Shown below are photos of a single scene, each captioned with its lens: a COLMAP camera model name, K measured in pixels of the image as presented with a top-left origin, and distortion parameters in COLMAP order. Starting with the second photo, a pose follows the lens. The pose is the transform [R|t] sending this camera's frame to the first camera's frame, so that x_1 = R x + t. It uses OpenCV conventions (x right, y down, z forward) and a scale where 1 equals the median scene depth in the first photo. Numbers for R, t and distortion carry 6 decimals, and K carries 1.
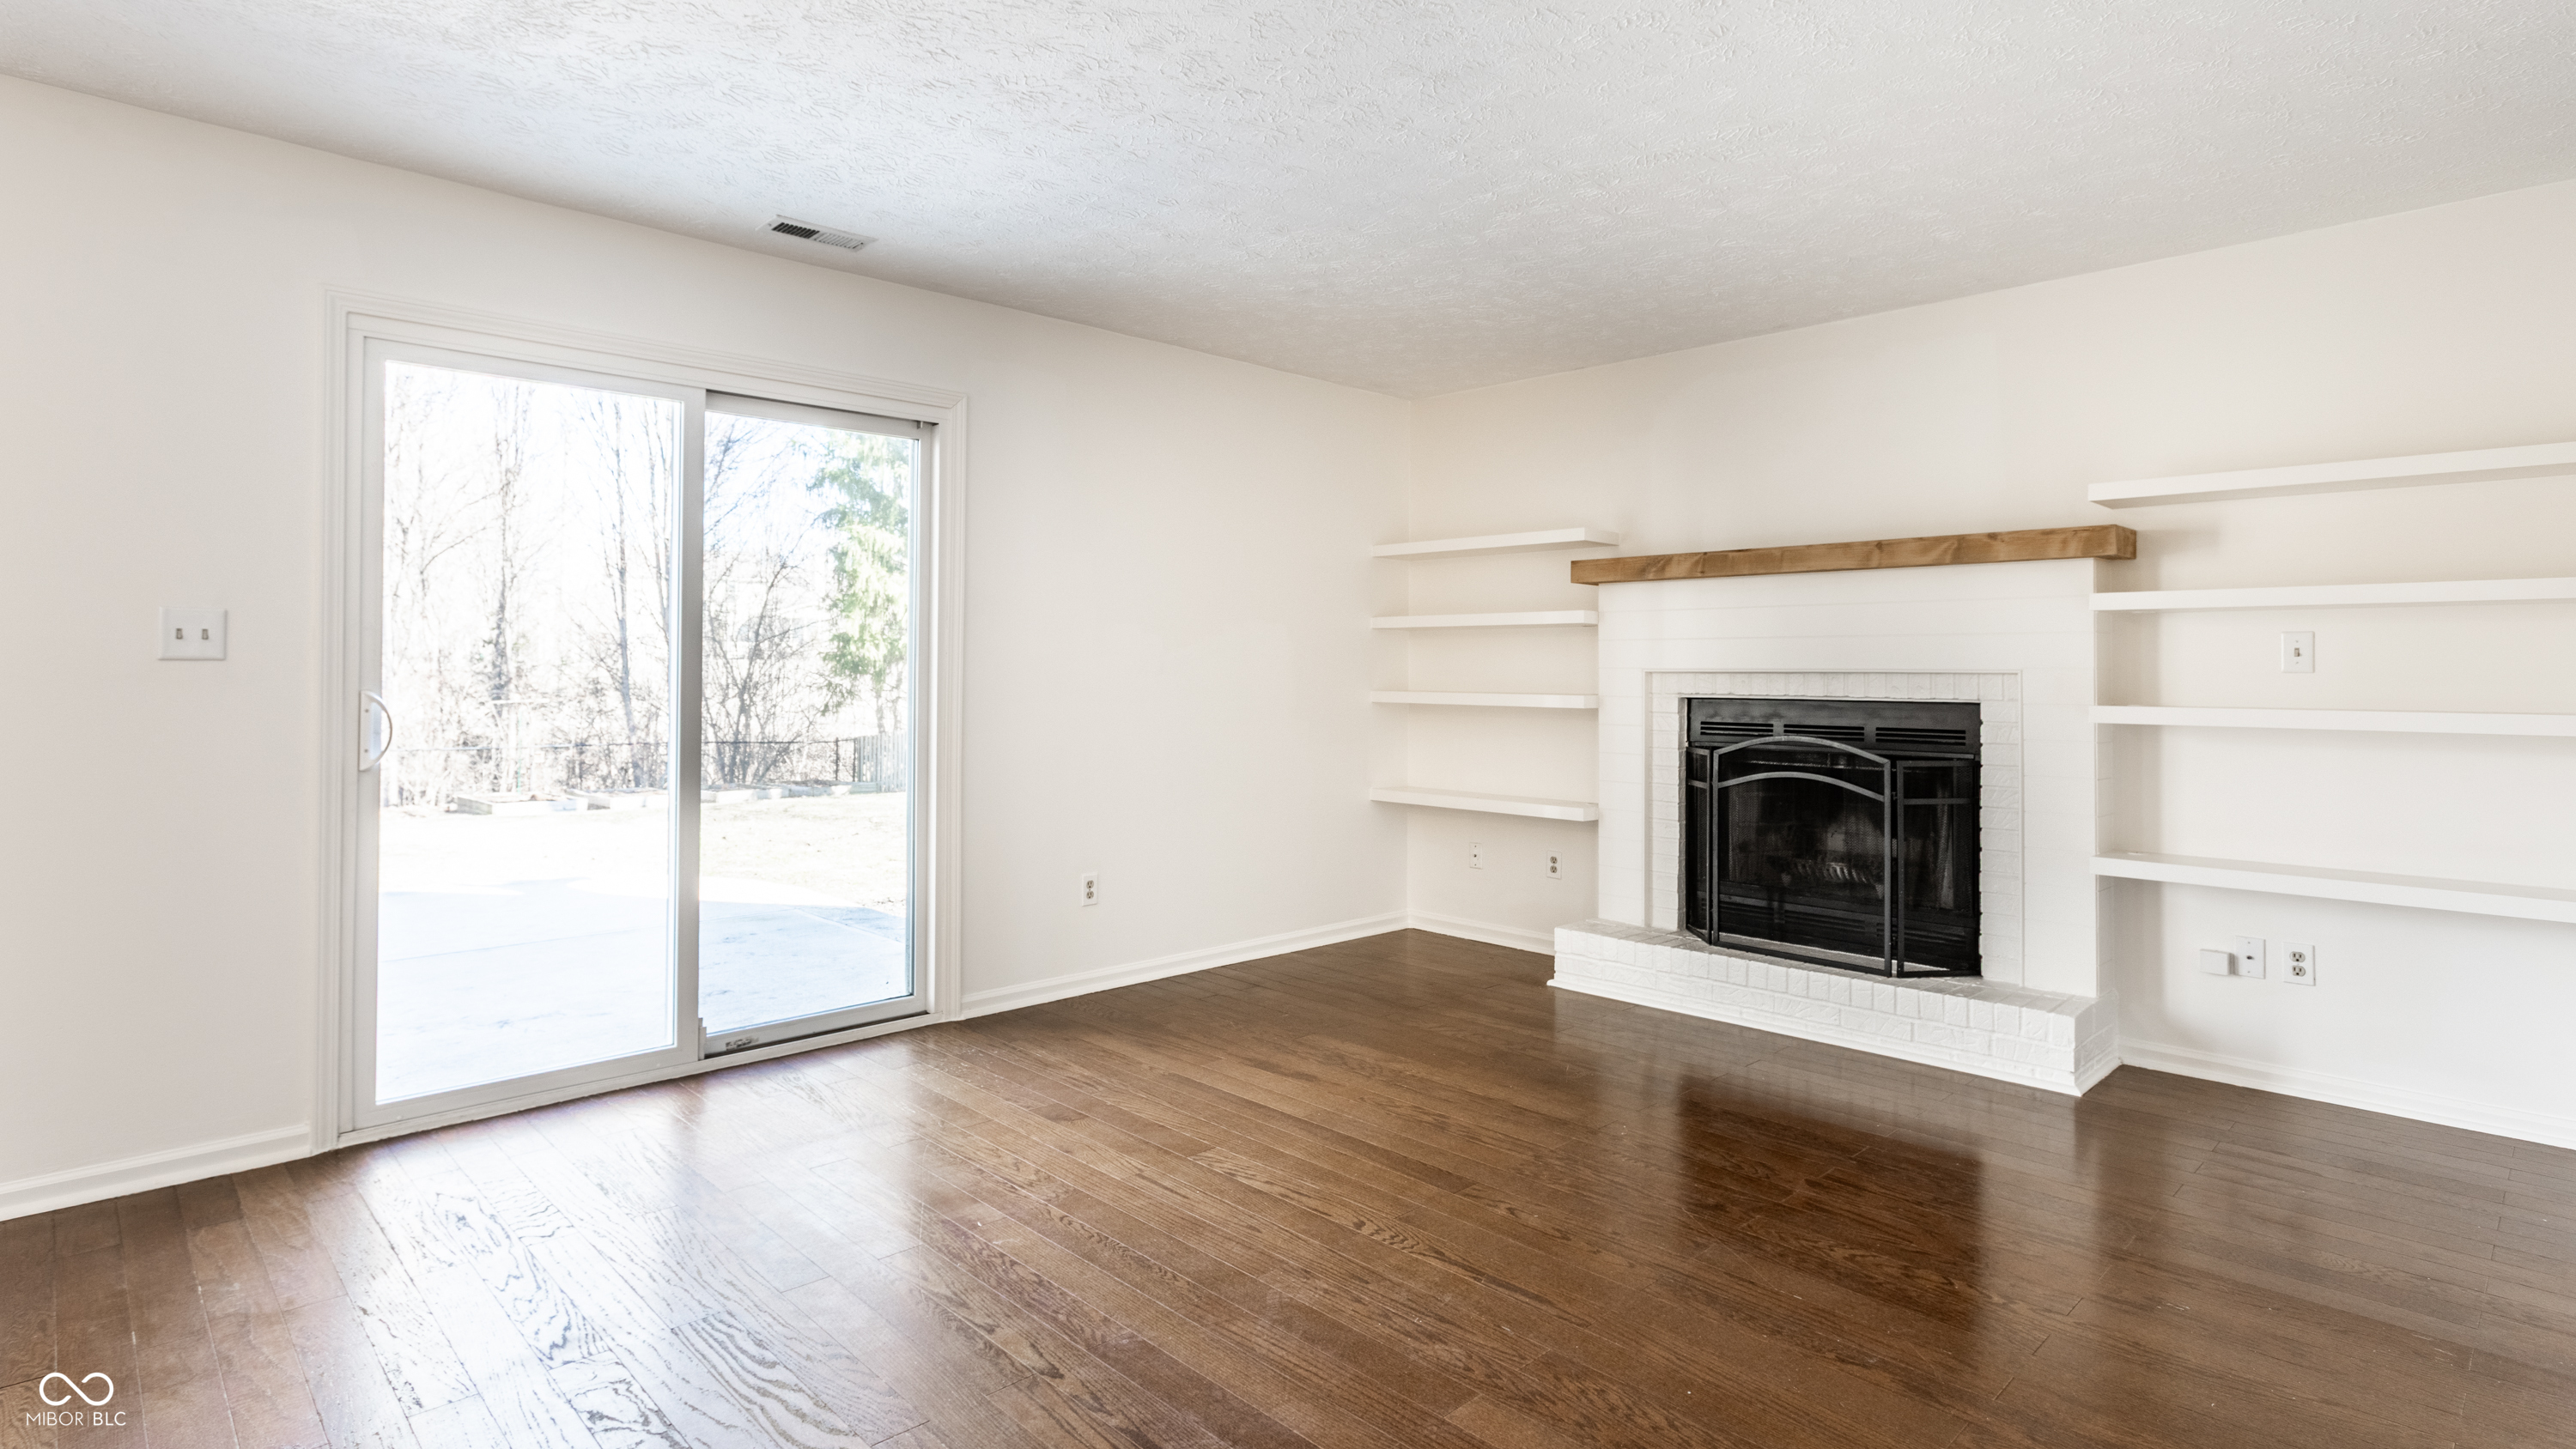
lens RADIAL K [[1292.1, 0, 1282.0], [0, 1292.1, 628.8], [0, 0, 1]] dist [0.002269, 0.000462]
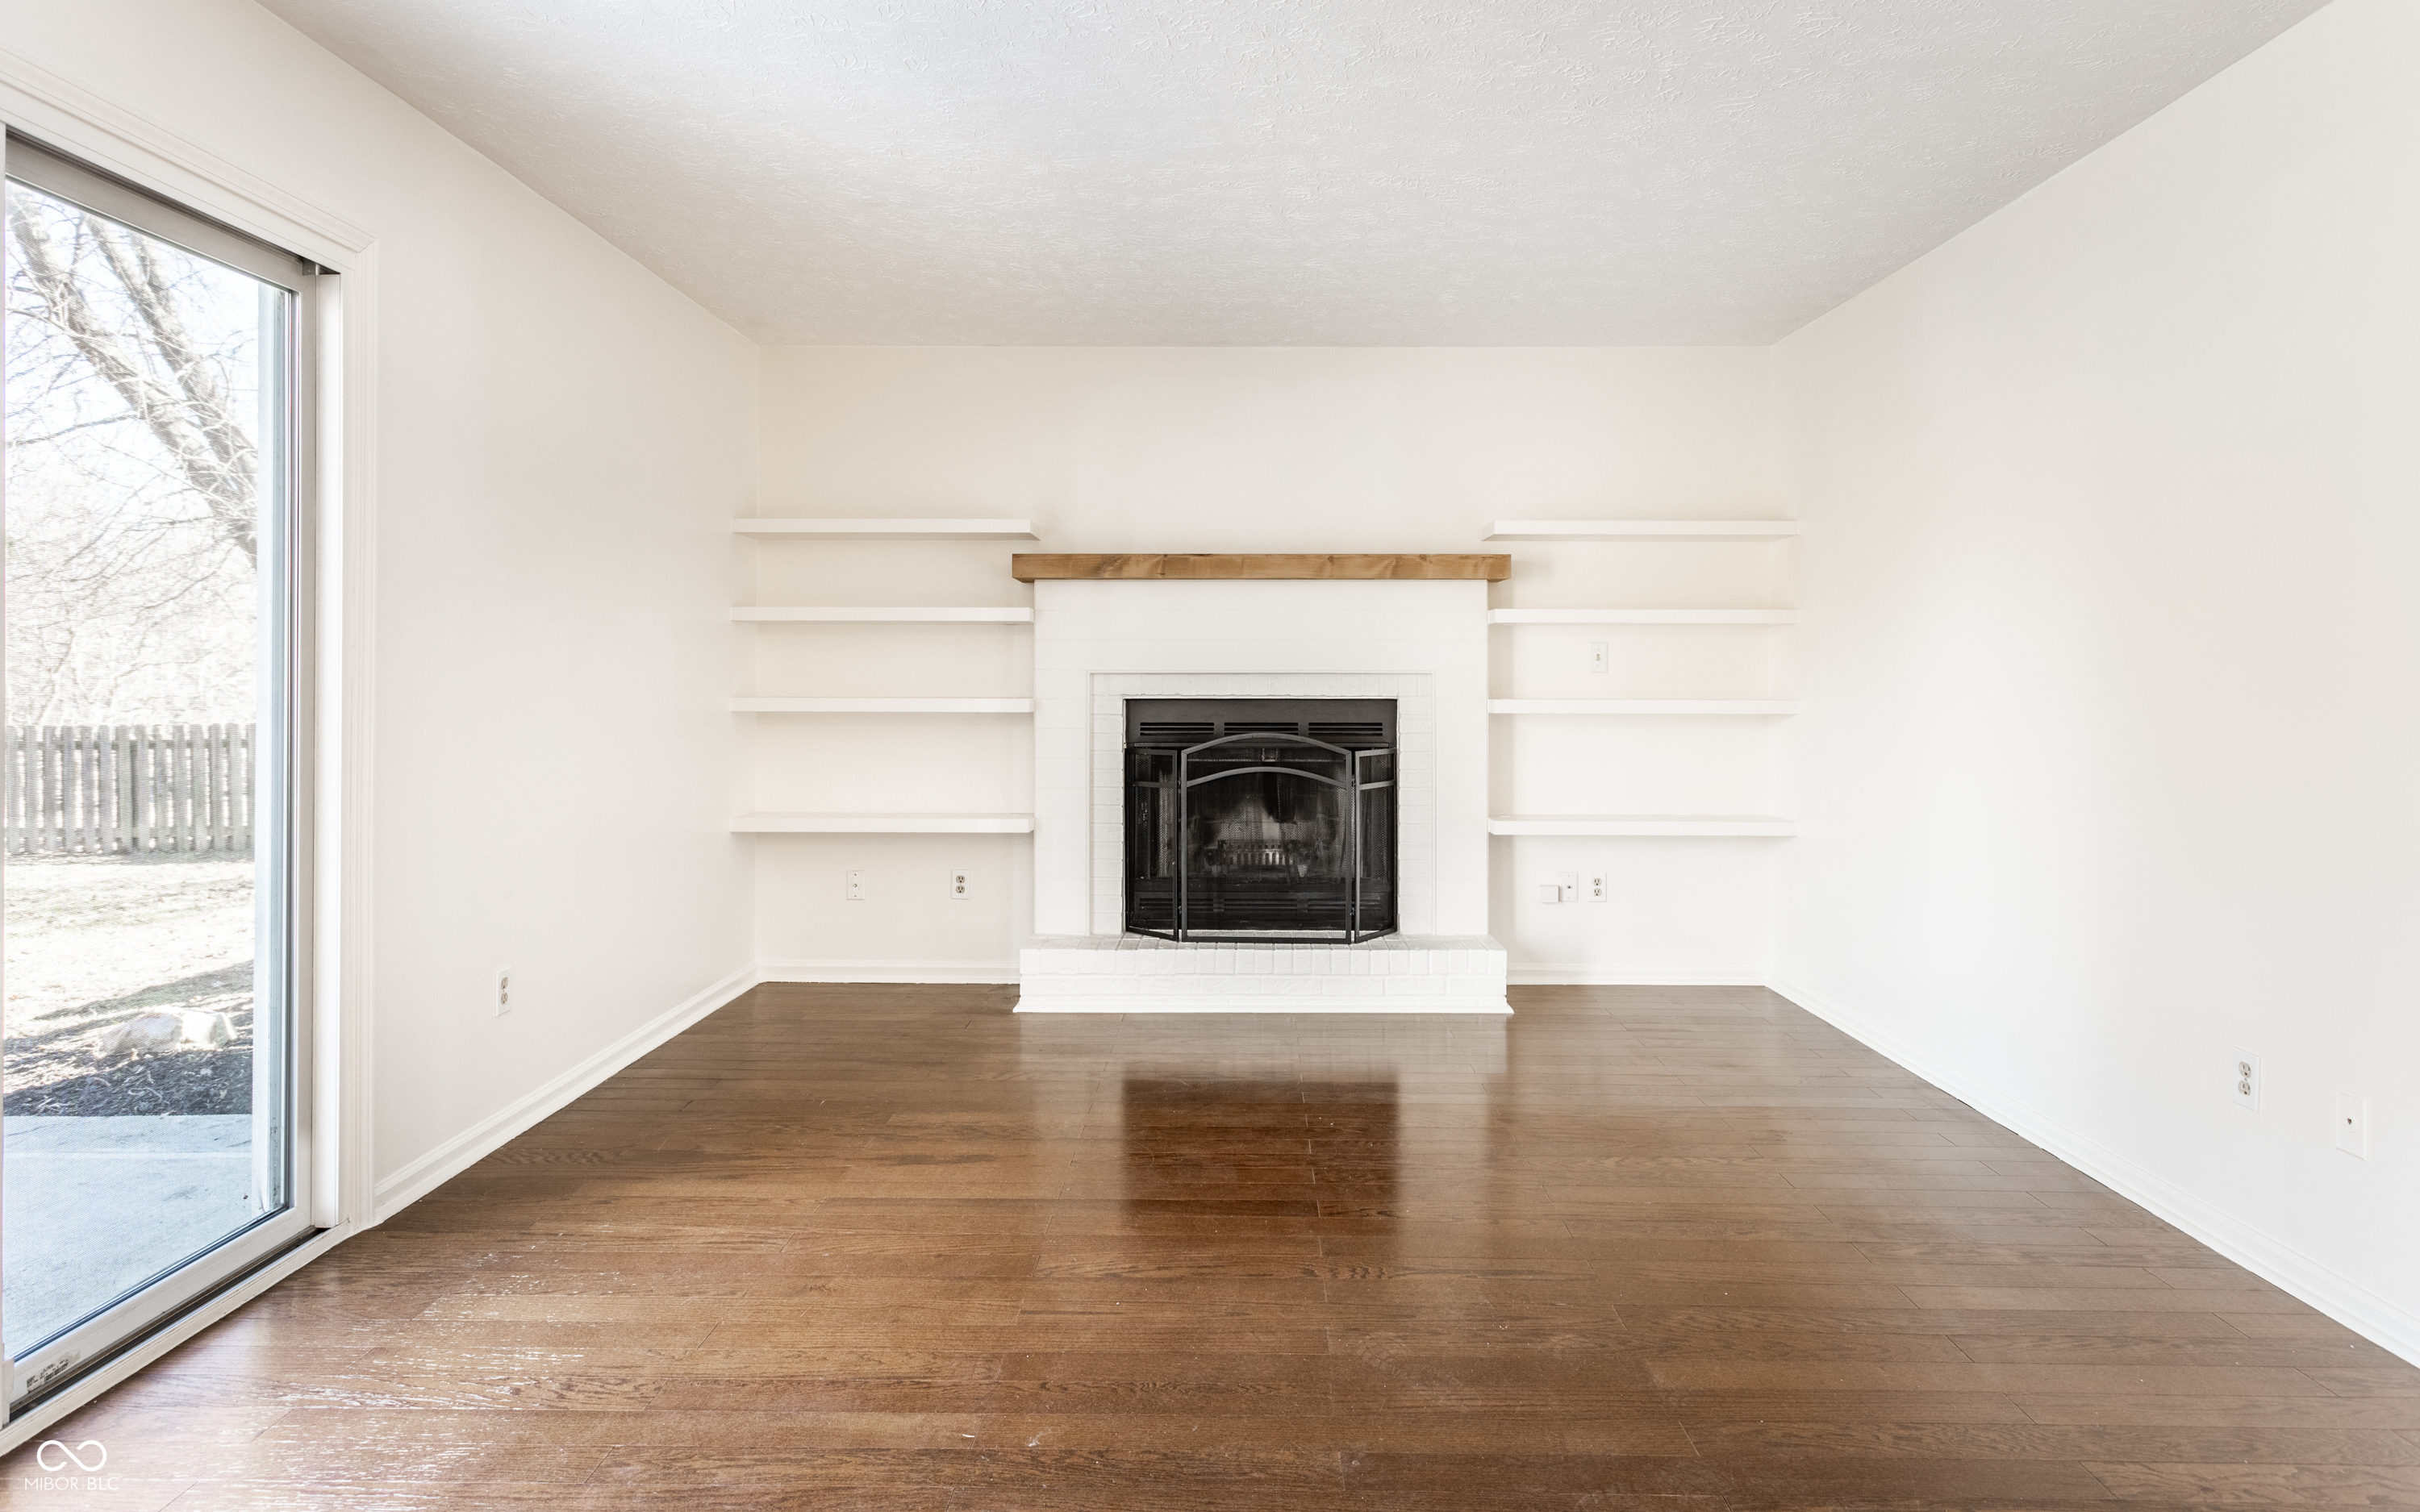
lens RADIAL K [[1377.8, 0, 1208.5], [0, 1377.8, 669.3], [0, 0, 1]] dist [-0.001670, -0.000429]
pose [[0.698189, 0.000114, 0.715913, -0.457068], [-0.021686, 0.999544, 0.020991, 0.007730], [-0.715585, -0.030181, 0.697874, 0.249265]]
